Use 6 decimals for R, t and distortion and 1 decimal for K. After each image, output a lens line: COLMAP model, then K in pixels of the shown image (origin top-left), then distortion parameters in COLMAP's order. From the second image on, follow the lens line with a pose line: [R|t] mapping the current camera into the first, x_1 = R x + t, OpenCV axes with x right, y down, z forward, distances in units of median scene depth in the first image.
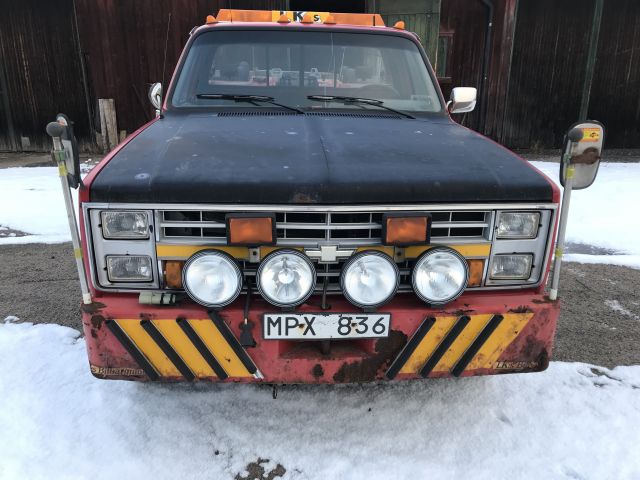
lens RADIAL K [[523.9, 0, 317.8], [0, 523.9, 233.2], [0, 0, 1]] dist [0.057099, -0.062438]
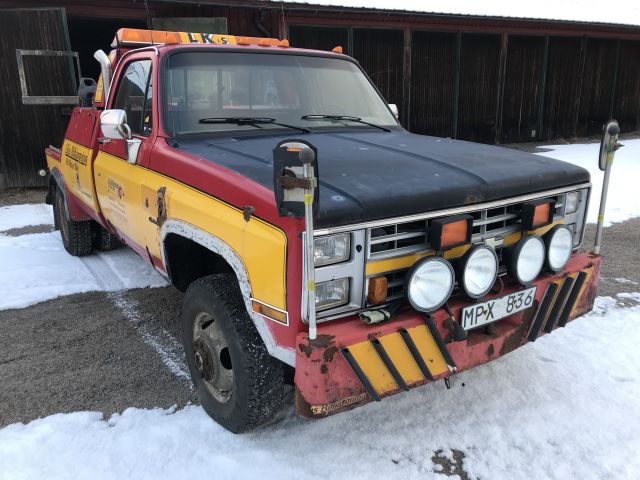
lens RADIAL K [[523.9, 0, 314.4], [0, 523.9, 236.8], [0, 0, 1]] dist [0.057099, -0.062438]
pose [[0.864112, -0.152449, 0.479655, -0.831810], [0.169371, 0.985519, 0.008101, -0.051424], [-0.473945, 0.074239, 0.877420, 0.164749]]
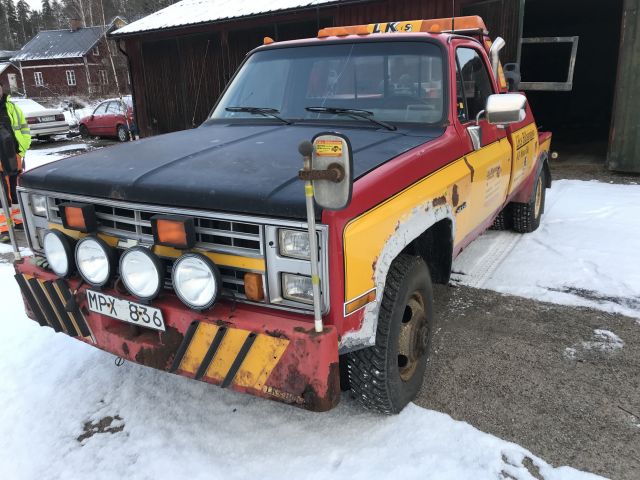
lens RADIAL K [[523.9, 0, 319.3], [0, 523.9, 238.4], [0, 0, 1]] dist [0.057099, -0.062438]
pose [[0.829801, 0.119083, -0.545206, 0.936974], [-0.127648, 0.991569, 0.022296, -0.052533], [0.543265, 0.051094, 0.838005, 0.258767]]
